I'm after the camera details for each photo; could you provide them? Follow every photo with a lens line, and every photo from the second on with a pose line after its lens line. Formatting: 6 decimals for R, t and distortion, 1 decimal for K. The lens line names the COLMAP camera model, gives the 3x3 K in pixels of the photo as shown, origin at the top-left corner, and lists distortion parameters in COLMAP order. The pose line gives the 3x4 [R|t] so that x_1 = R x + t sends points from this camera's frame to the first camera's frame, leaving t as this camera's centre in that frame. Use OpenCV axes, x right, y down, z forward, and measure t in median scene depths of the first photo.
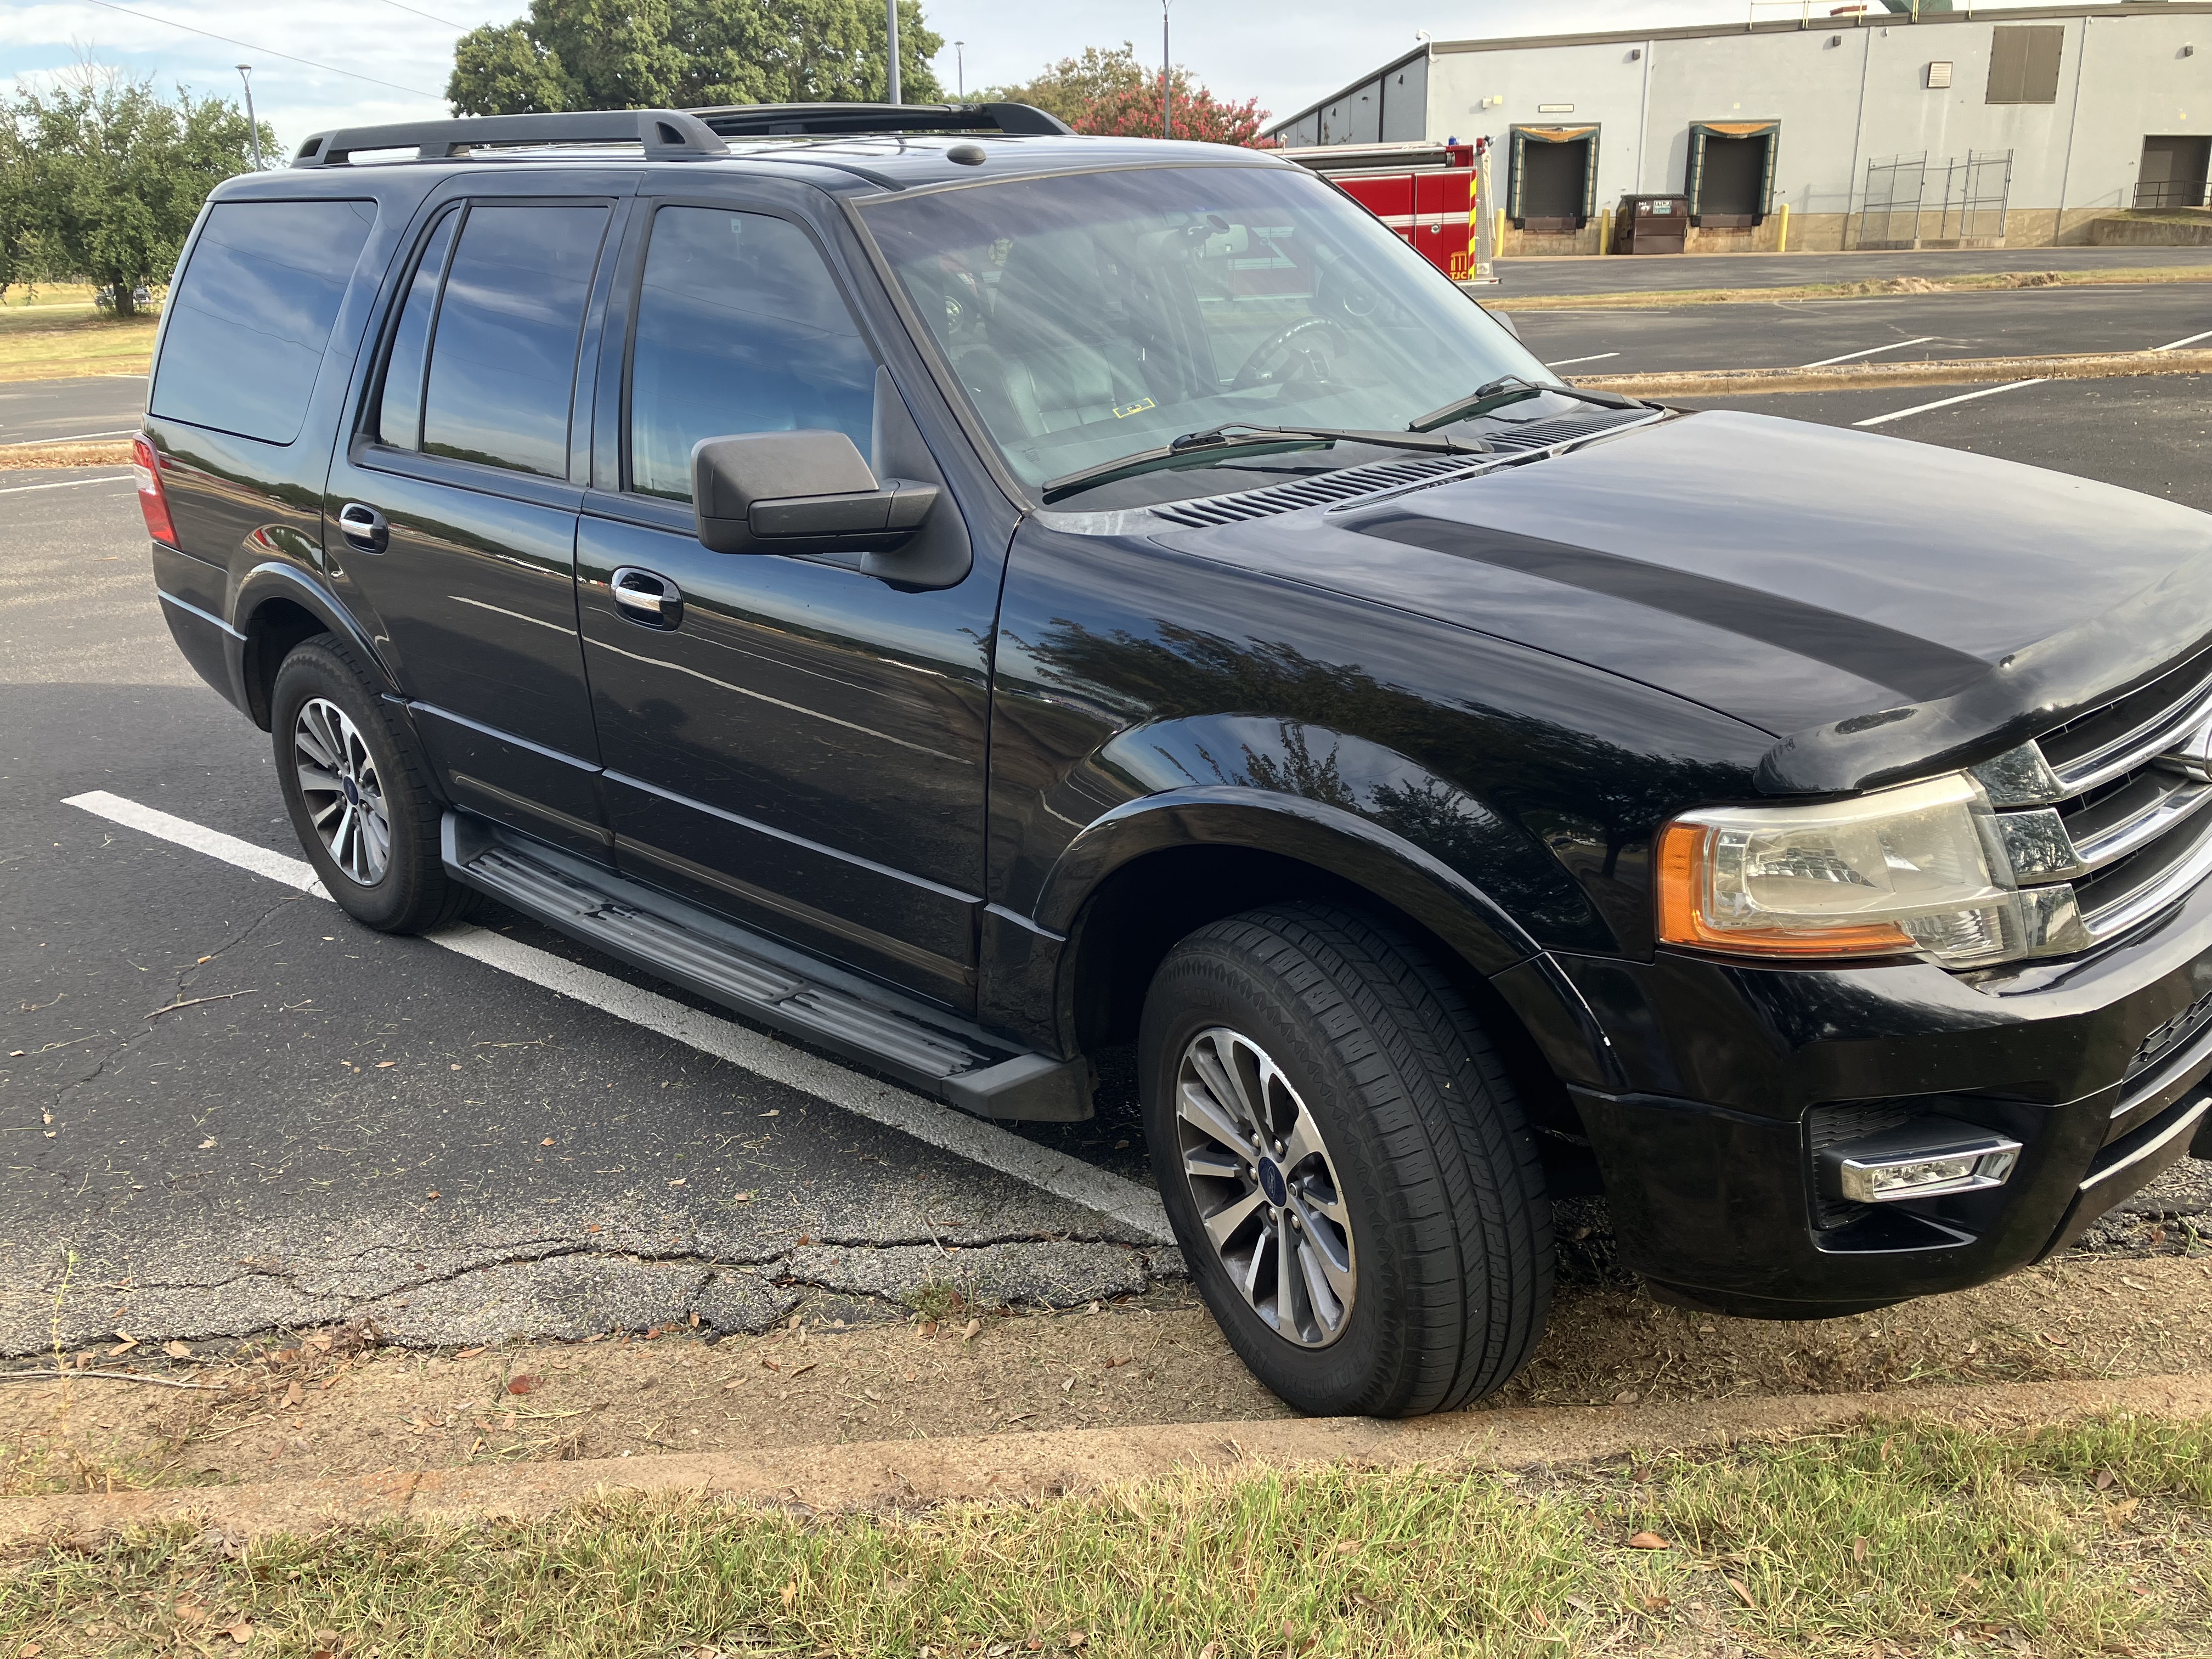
lens RADIAL K [[1775.2, 0, 1106.0], [0, 1775.2, 829.5], [0, 0, 1]] dist [-0.003237, -0.002152]
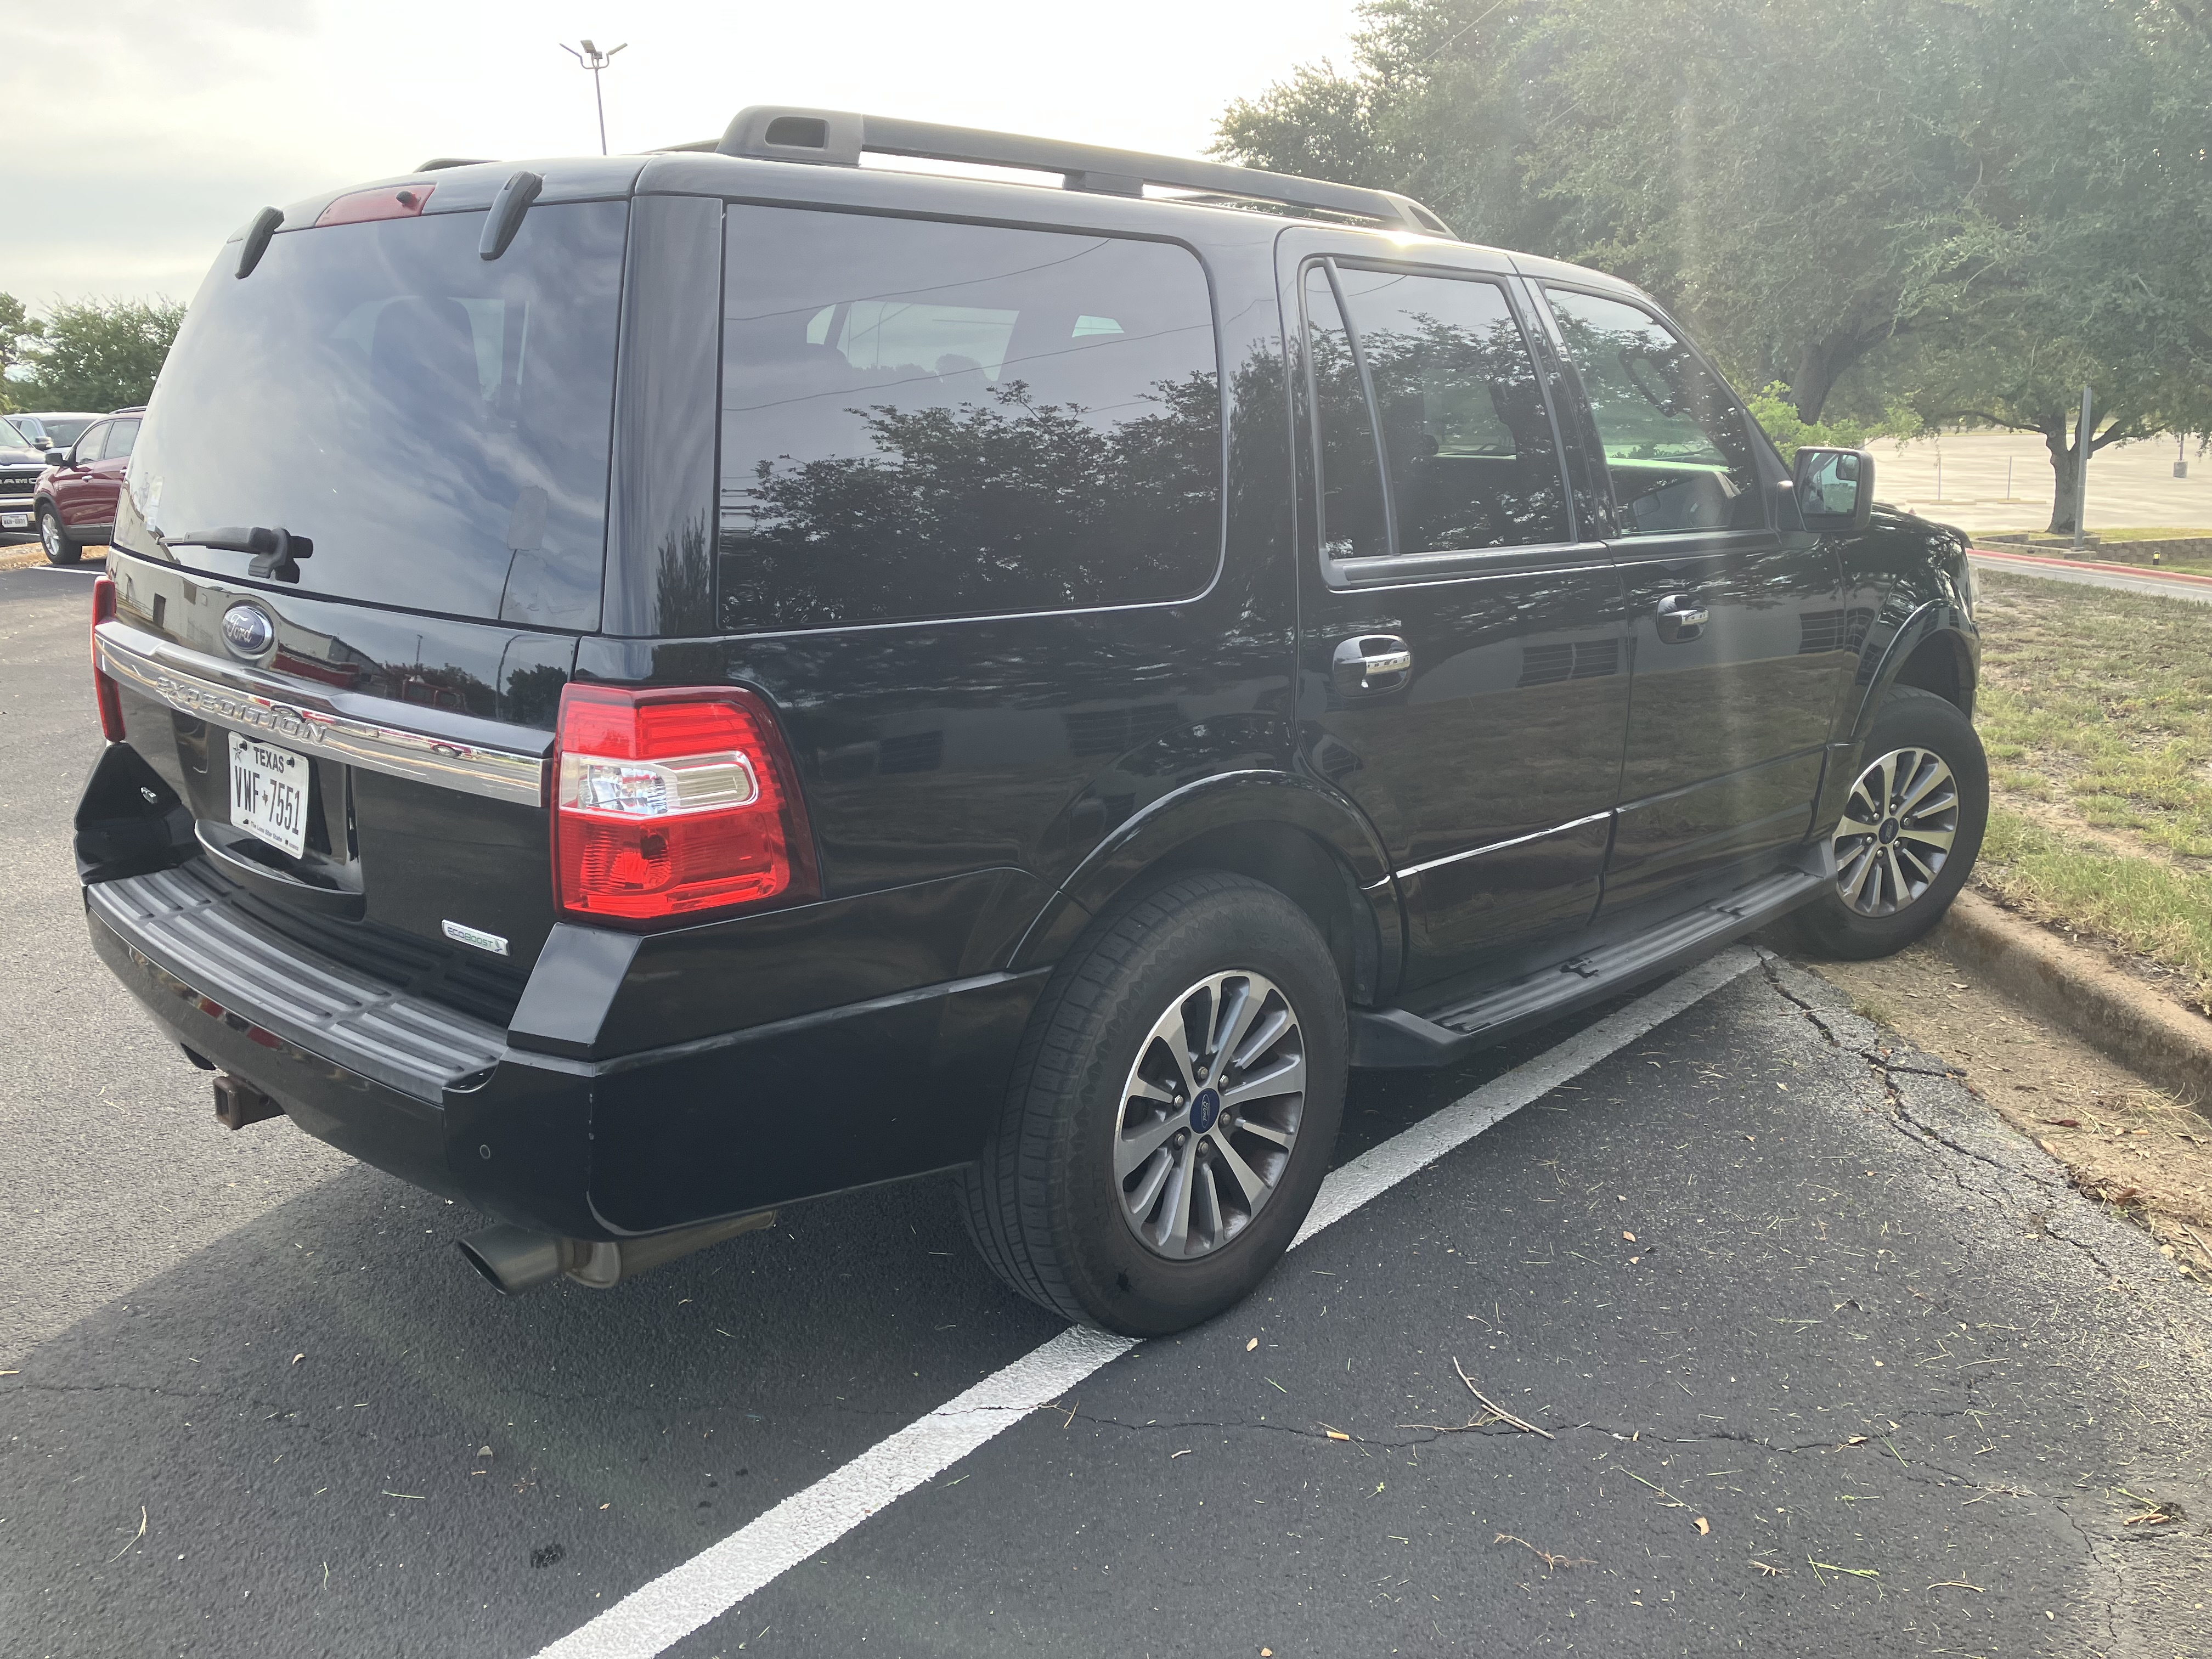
lens RADIAL K [[1775.2, 0, 1106.0], [0, 1775.2, 829.5], [0, 0, 1]] dist [-0.003237, -0.002152]
pose [[0.012468, -0.185140, 0.982633, -1.244549], [0.320796, 0.931504, 0.171436, -0.279578], [-0.947066, 0.313088, 0.071006, 1.162280]]
